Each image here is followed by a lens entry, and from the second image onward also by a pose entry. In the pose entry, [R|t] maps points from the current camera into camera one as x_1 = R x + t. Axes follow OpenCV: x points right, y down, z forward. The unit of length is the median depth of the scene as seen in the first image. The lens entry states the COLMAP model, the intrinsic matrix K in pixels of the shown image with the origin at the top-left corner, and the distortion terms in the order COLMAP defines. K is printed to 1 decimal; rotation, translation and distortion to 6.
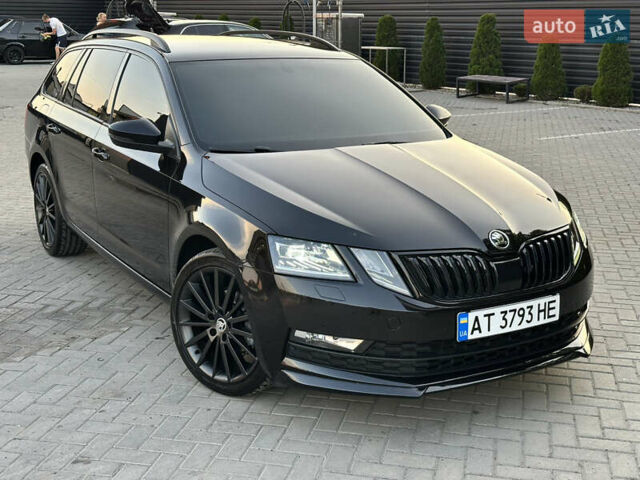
lens RADIAL K [[956.3, 0, 342.6], [0, 956.3, 226.8], [0, 0, 1]] dist [0.103294, 0.000000]
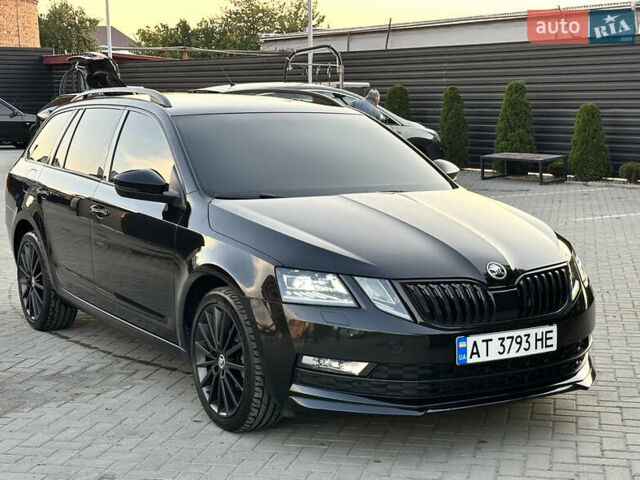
lens RADIAL K [[1214.9, 0, 331.0], [0, 1214.9, 267.1], [0, 0, 1]] dist [0.121074, 0.000000]
pose [[0.999862, -0.009744, -0.013455, 0.000591], [0.008712, 0.997164, -0.074753, 0.101317], [0.014145, 0.074626, 0.997111, -0.310136]]
